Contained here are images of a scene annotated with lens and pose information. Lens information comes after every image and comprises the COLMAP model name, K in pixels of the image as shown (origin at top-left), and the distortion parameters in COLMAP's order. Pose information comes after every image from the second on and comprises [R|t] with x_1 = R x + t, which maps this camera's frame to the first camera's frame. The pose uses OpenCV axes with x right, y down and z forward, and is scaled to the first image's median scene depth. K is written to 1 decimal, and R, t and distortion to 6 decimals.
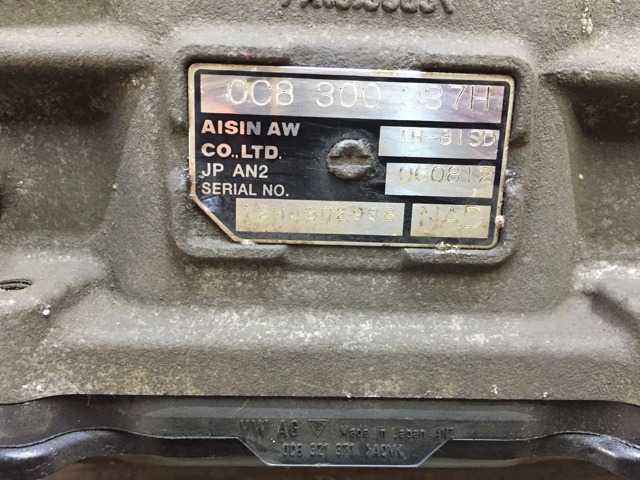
lens RADIAL K [[573.7, 0, 322.6], [0, 573.7, 243.7], [0, 0, 1]] dist [0.044603, -0.132706]
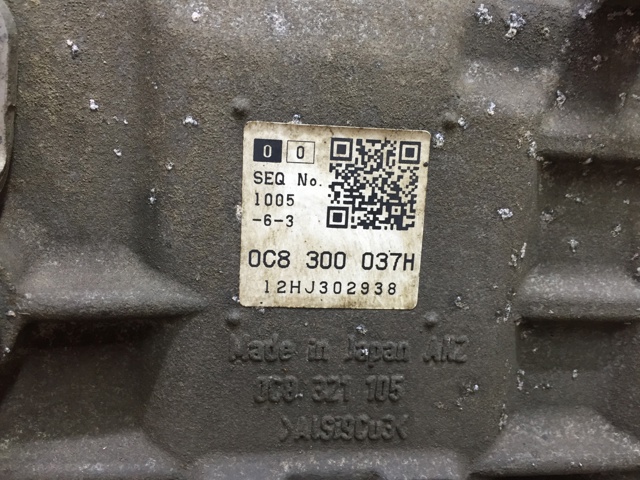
lens RADIAL K [[573.7, 0, 325.3], [0, 573.7, 228.2], [0, 0, 1]] dist [0.044603, -0.132706]
pose [[0.994908, 0.010718, 0.100219, -0.101027], [-0.011832, 0.999875, 0.010530, -0.877570], [-0.100093, -0.011662, 0.994910, -0.317121]]
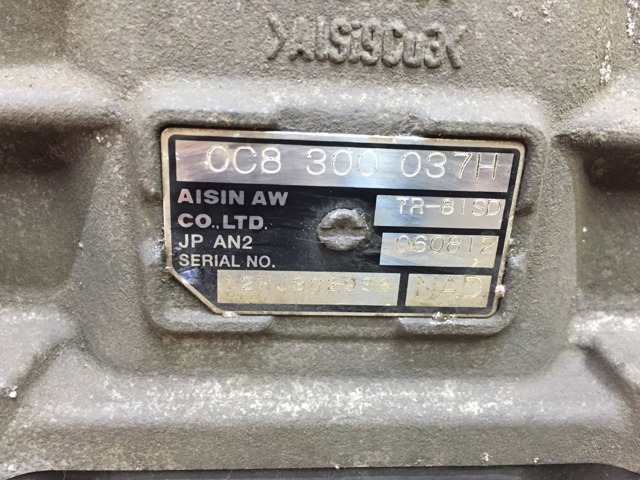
lens RADIAL K [[573.7, 0, 321.7], [0, 573.7, 235.2], [0, 0, 1]] dist [0.044603, -0.132706]
pose [[0.998911, 0.004016, 0.046490, -0.027156], [-0.009882, 0.991897, 0.126659, -0.246513], [-0.045605, -0.126981, 0.990856, 0.094549]]
